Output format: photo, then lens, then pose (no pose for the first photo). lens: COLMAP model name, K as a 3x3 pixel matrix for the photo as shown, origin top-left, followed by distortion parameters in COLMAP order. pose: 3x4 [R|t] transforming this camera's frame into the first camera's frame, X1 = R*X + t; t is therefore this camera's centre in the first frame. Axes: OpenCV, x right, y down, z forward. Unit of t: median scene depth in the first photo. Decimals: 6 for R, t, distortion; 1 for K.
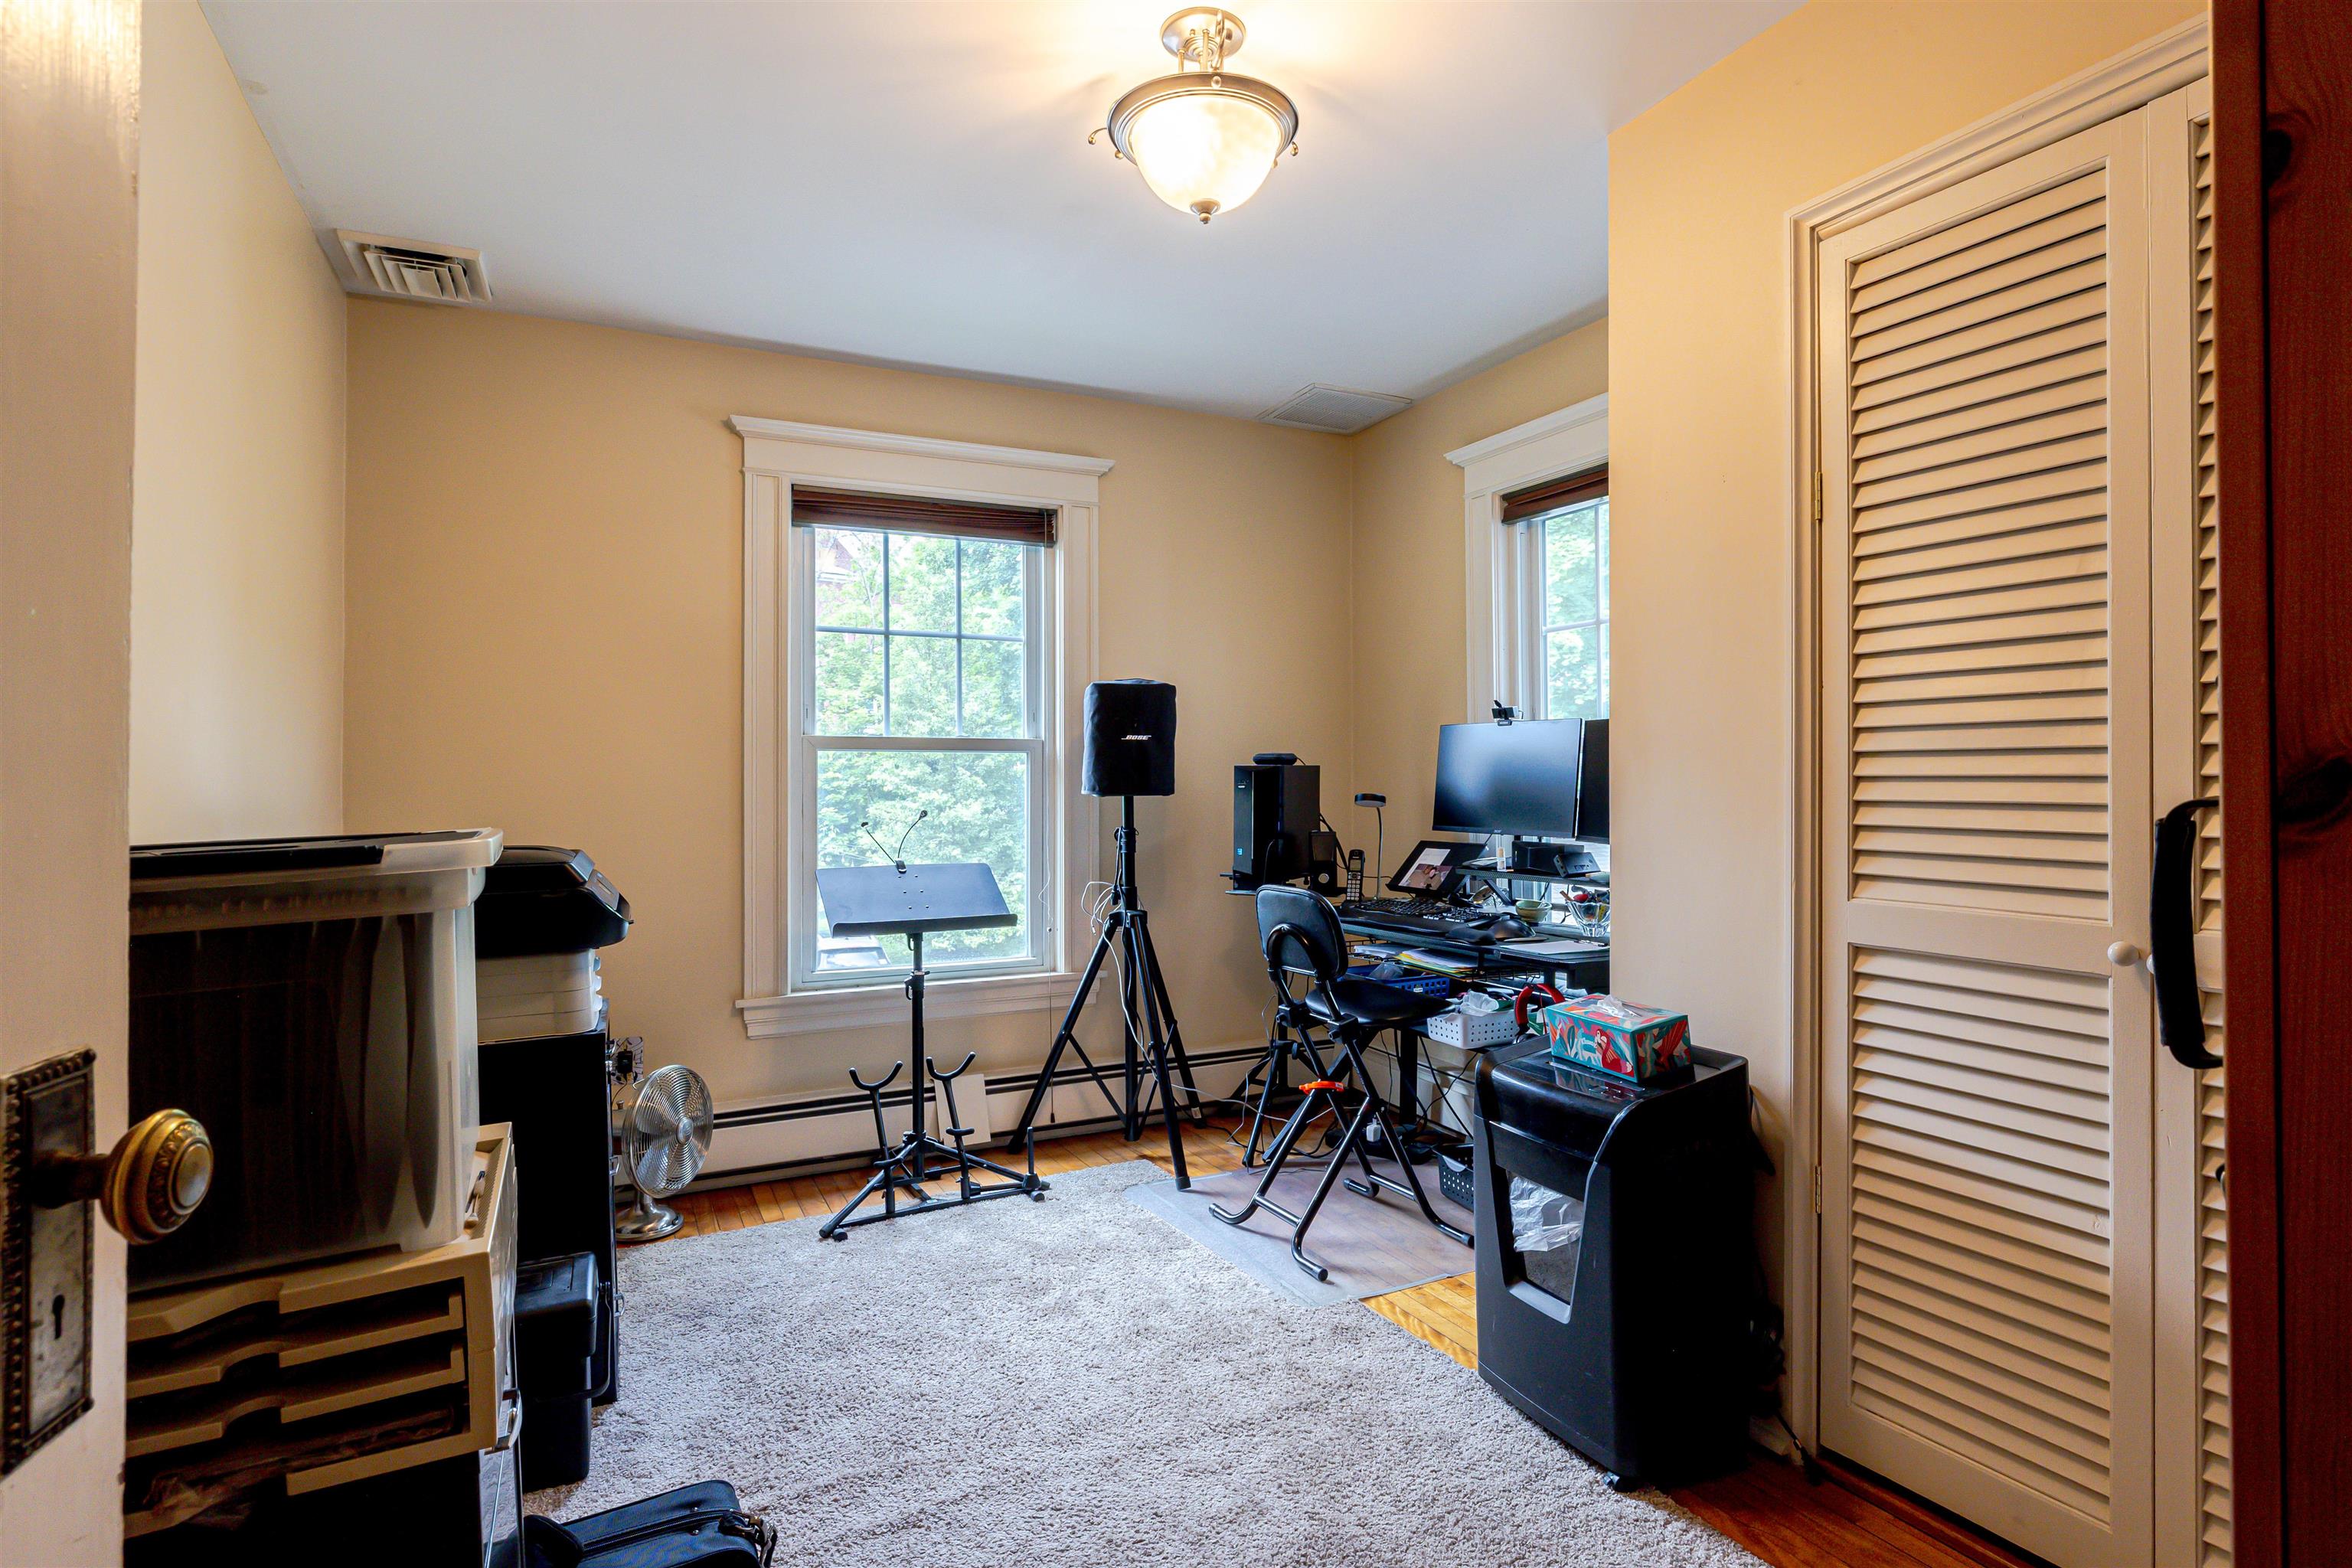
lens RADIAL K [[1208.3, 0, 1179.7], [0, 1208.3, 791.7], [0, 0, 1]] dist [0.000981, 0.000268]
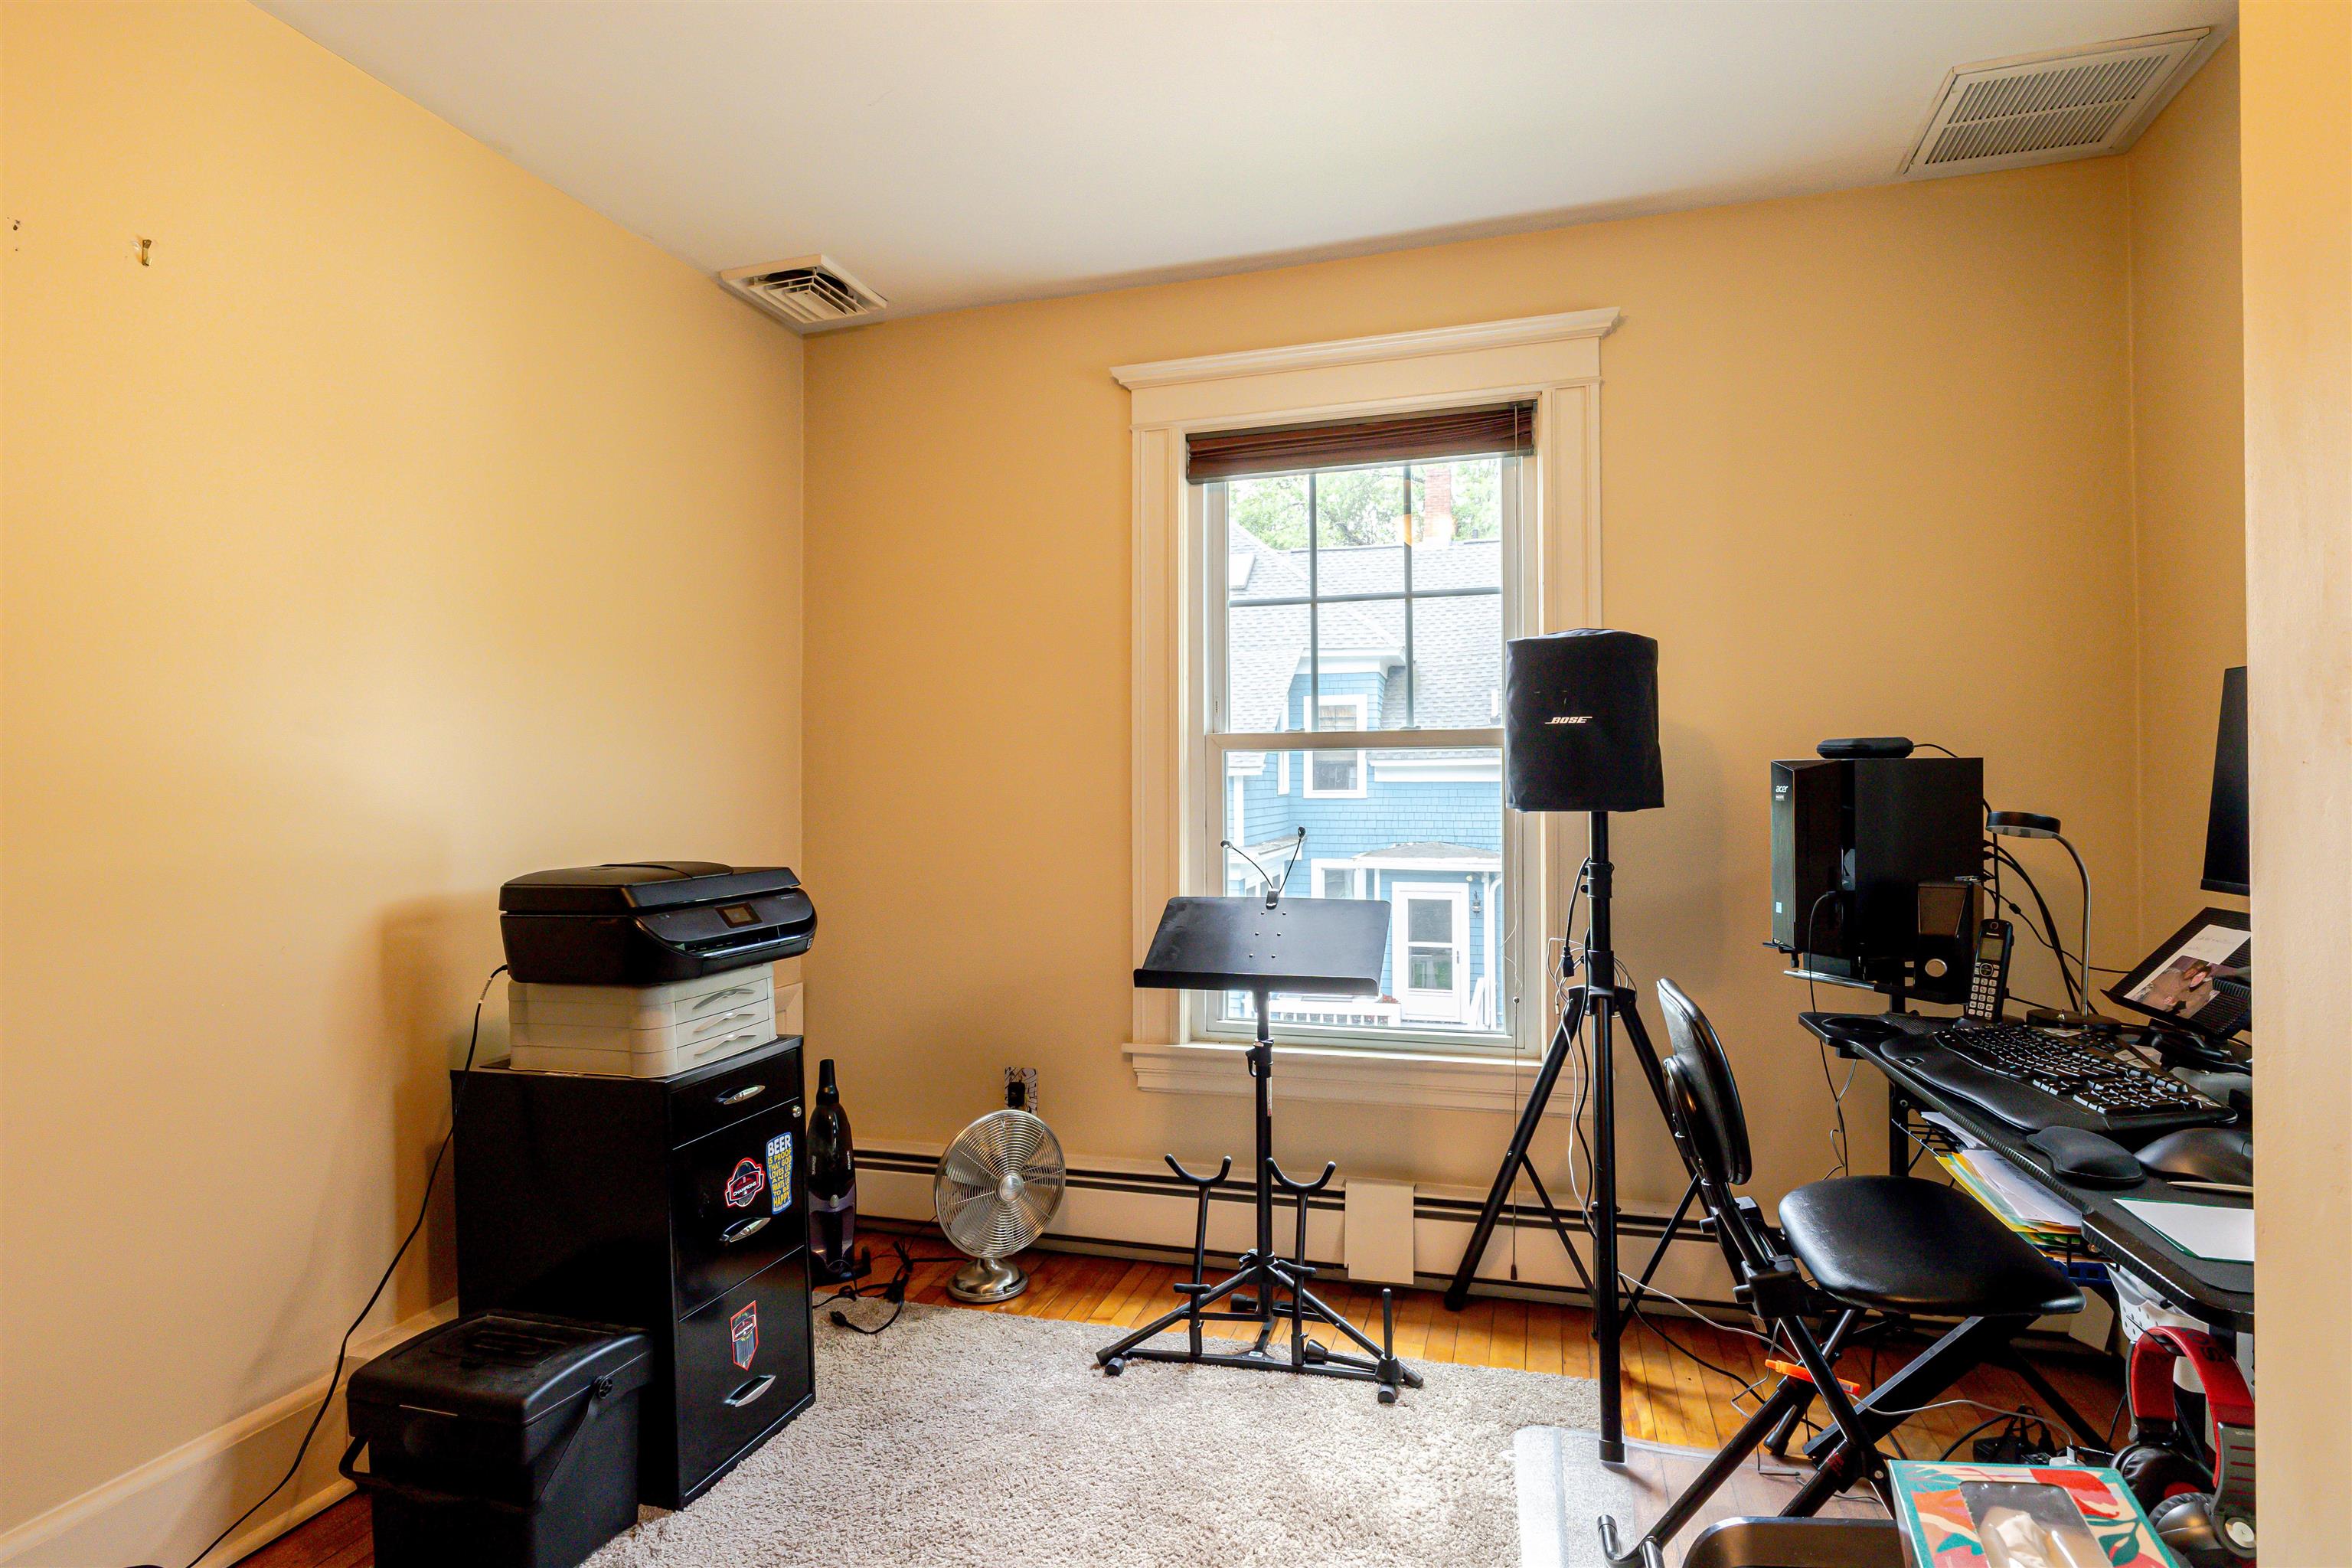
lens RADIAL K [[1208.3, 0, 1174.7], [0, 1208.3, 784.6], [0, 0, 1]] dist [0.000981, 0.000268]
pose [[0.734962, -0.002762, -0.678103, 0.238979], [-0.000165, 0.999991, -0.004252, -0.007890], [0.678108, 0.003237, 0.734955, 0.377703]]
